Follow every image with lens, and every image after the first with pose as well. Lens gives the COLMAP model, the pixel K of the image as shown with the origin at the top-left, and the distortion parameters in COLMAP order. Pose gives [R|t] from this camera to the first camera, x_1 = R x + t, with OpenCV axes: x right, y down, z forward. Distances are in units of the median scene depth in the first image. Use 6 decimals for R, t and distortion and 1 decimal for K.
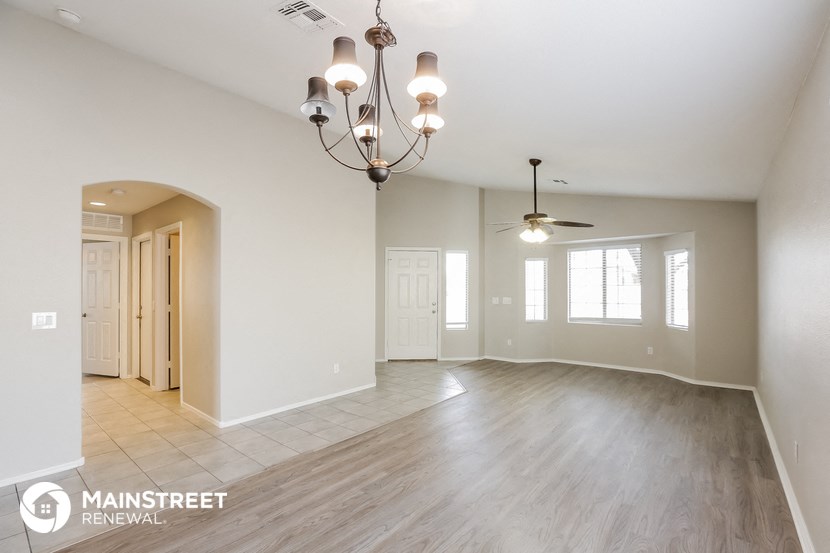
lens RADIAL K [[381.8, 0, 412.9], [0, 381.8, 281.9], [0, 0, 1]] dist [-0.000205, -0.000013]
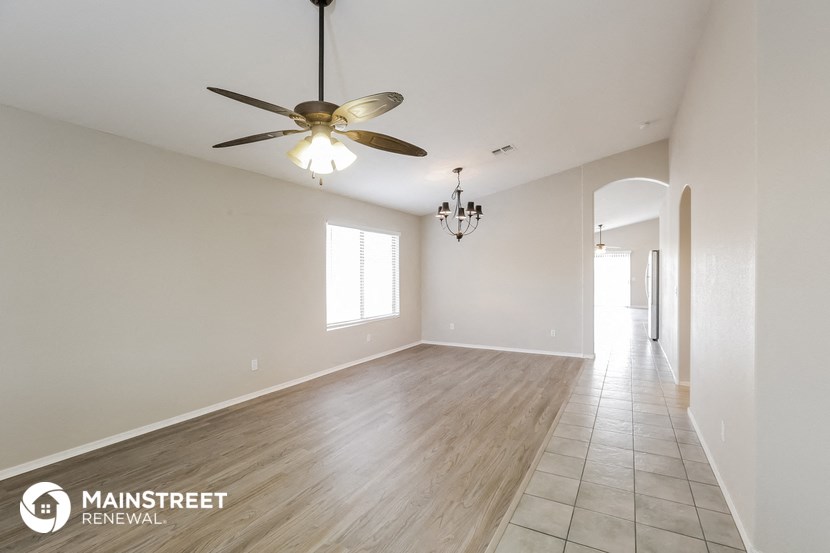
lens RADIAL K [[381.8, 0, 412.9], [0, 381.8, 281.9], [0, 0, 1]] dist [-0.000205, -0.000013]
pose [[-0.985471, 0.000355, -0.169842, 0.464476], [-0.000349, 0.999991, 0.004116, 0.044629], [0.169842, 0.004115, -0.985463, 2.308701]]
